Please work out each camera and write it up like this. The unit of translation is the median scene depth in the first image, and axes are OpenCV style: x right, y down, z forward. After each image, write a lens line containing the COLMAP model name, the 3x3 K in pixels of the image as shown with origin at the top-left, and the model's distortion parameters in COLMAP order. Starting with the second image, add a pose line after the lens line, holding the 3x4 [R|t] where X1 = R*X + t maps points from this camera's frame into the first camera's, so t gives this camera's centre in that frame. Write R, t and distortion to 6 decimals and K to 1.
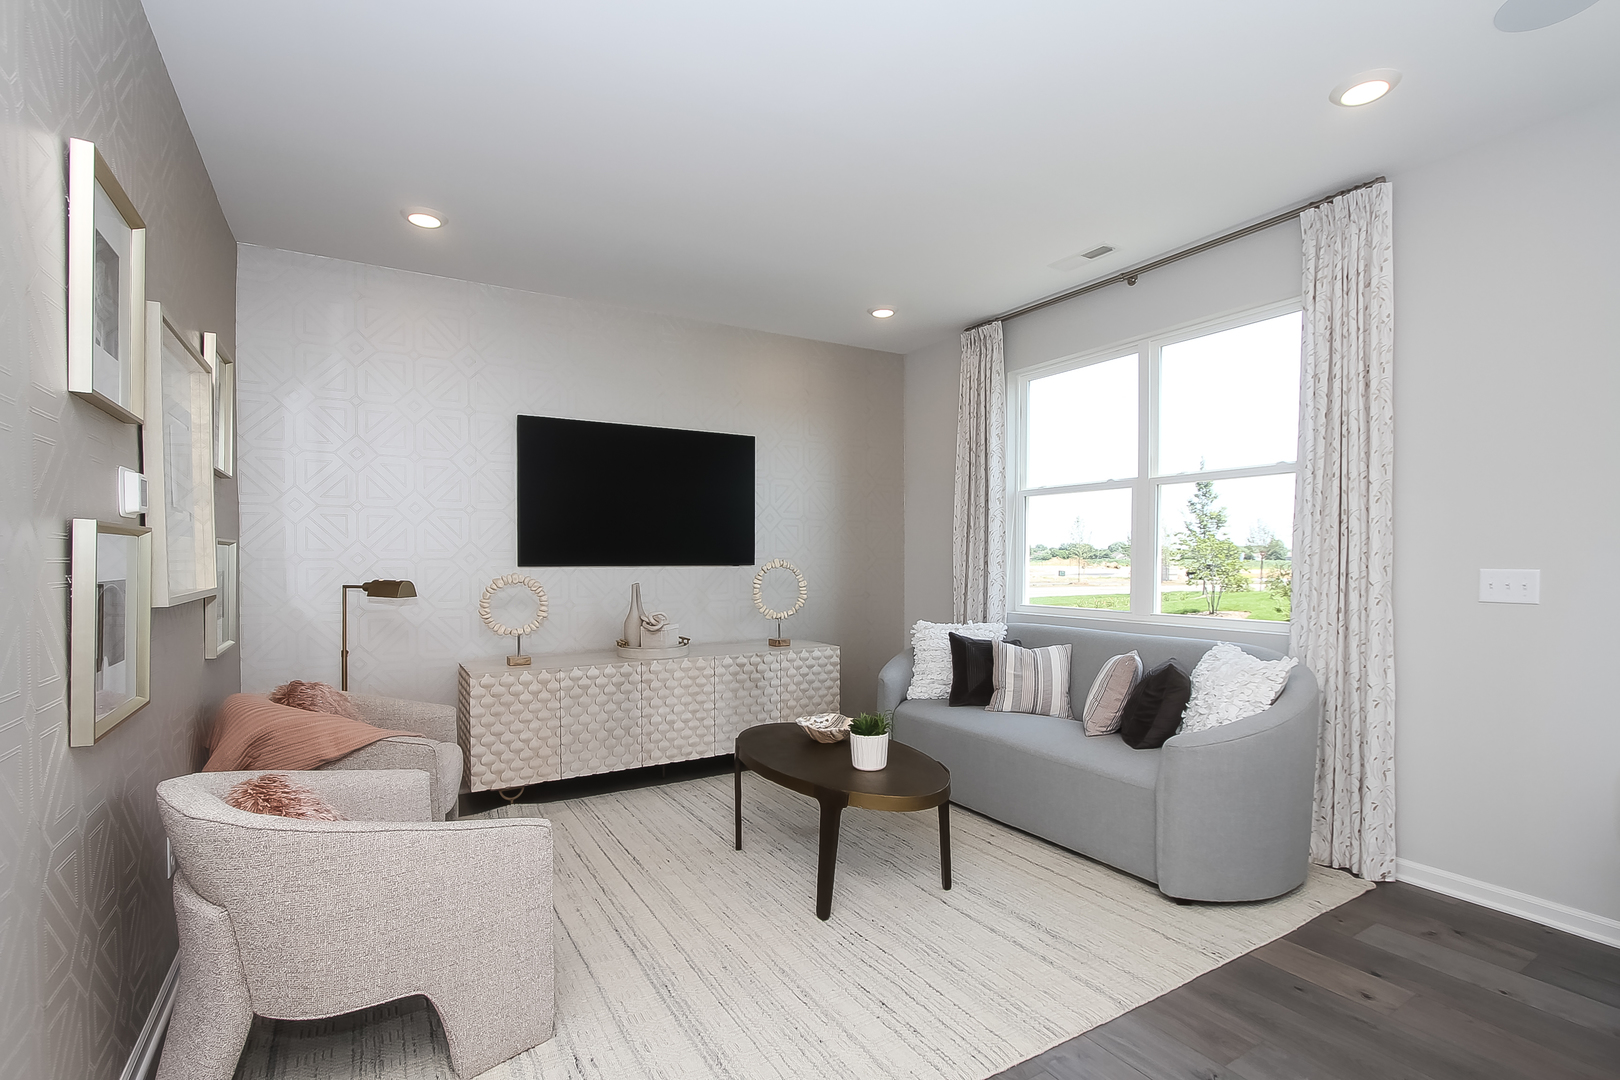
lens RADIAL K [[779.4, 0, 837.3], [0, 779.4, 565.8], [0, 0, 1]] dist [-0.008904, -0.005520]
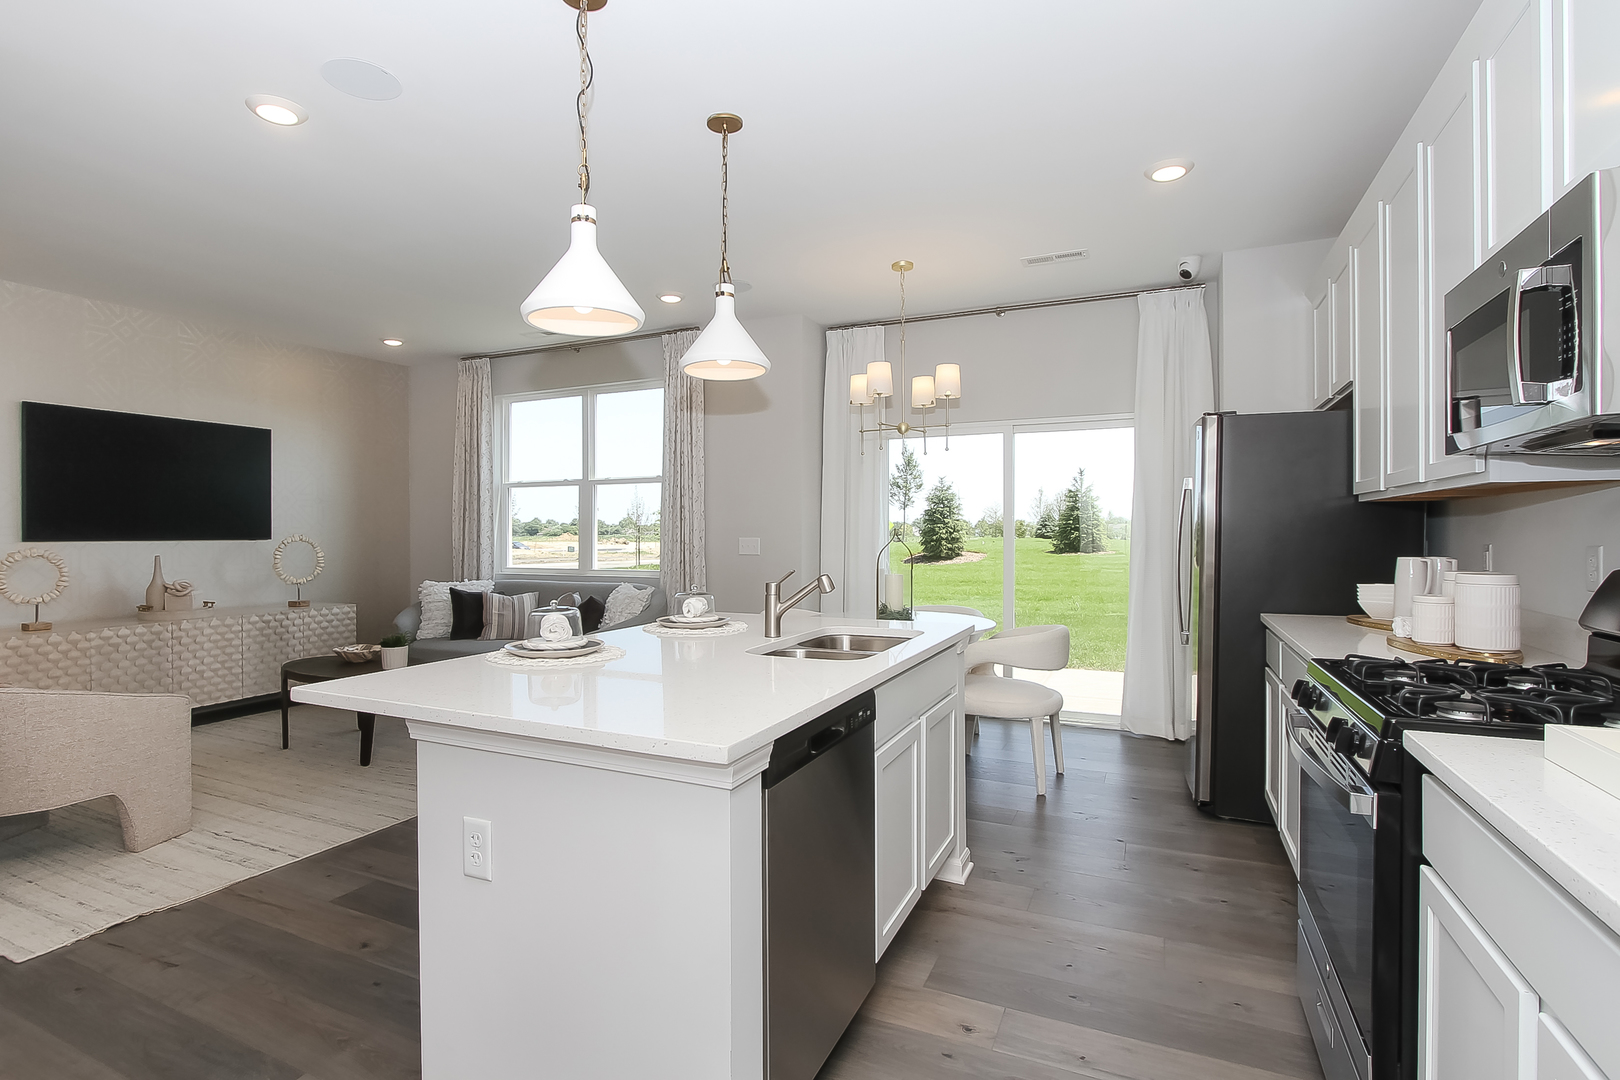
lens RADIAL K [[779.4, 0, 769.0], [0, 779.4, 540.7], [0, 0, 1]] dist [-0.008904, -0.005520]
pose [[0.861453, -0.006923, 0.507791, -0.071569], [0.007466, 0.999972, 0.000966, 0.006895], [-0.507783, 0.002959, 0.861480, -0.498549]]
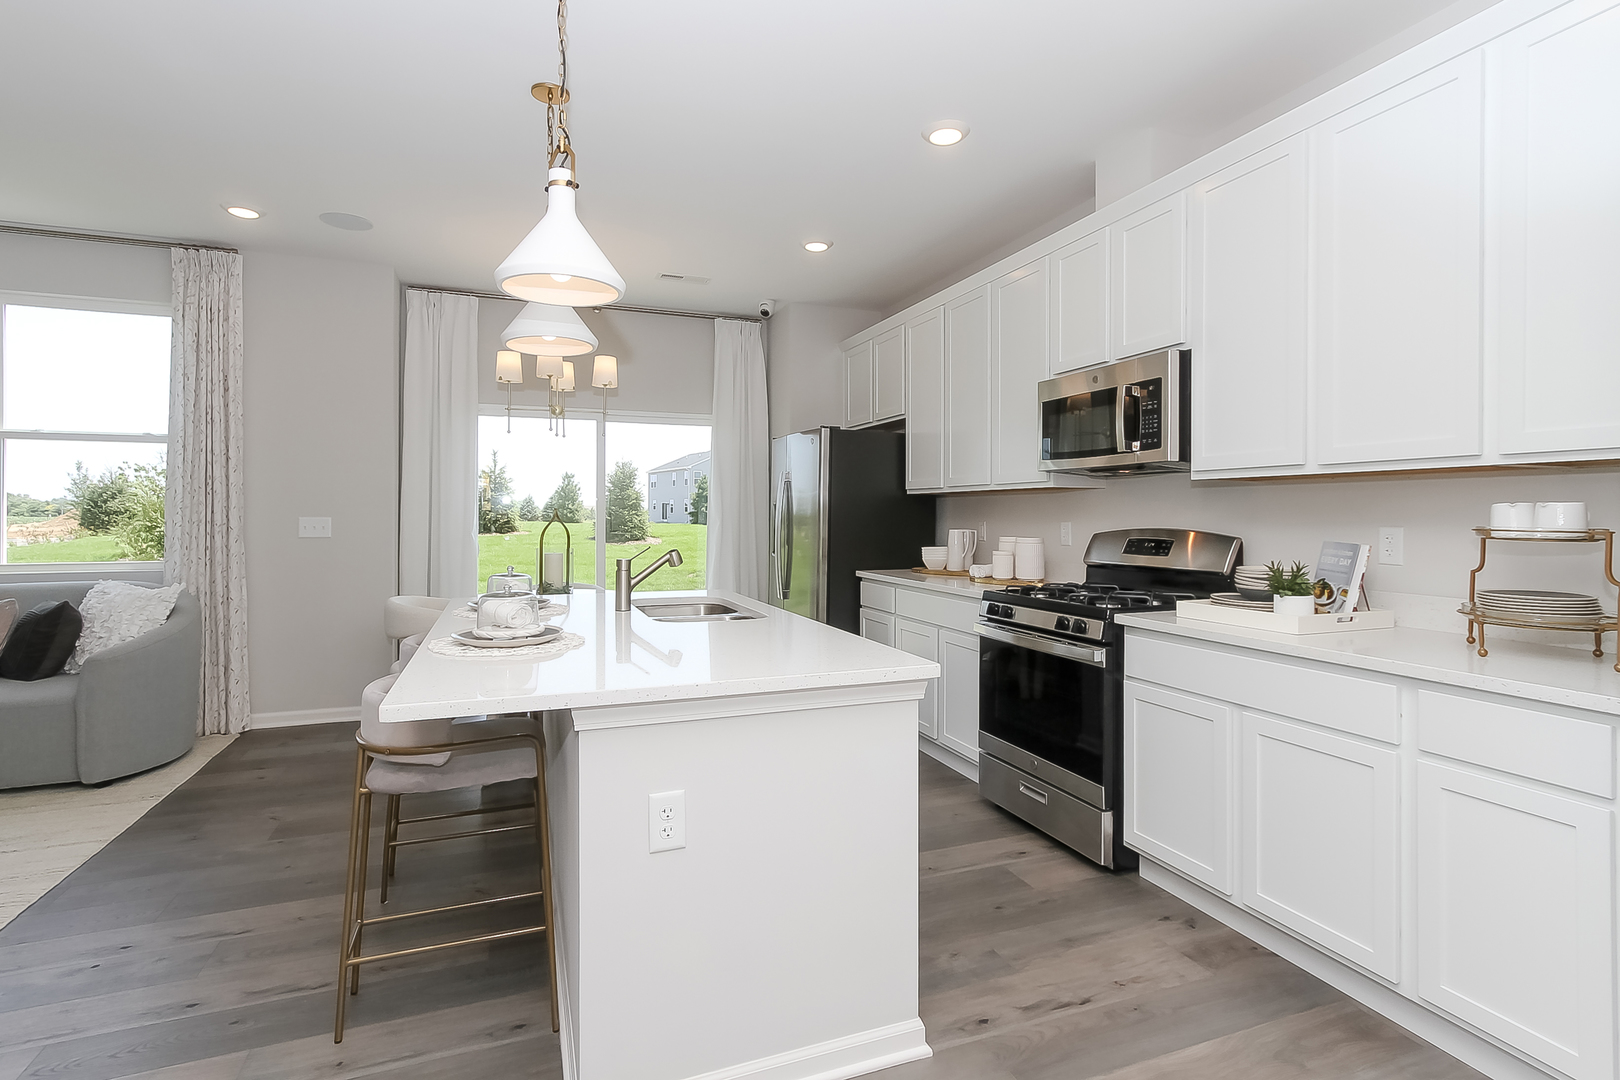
lens RADIAL K [[779.4, 0, 797.3], [0, 779.4, 531.2], [0, 0, 1]] dist [-0.008904, -0.005520]
pose [[0.222699, -0.020832, 0.974665, -0.352105], [0.007136, 0.999780, 0.019738, 0.005644], [-0.974861, 0.002560, 0.222799, -0.255614]]
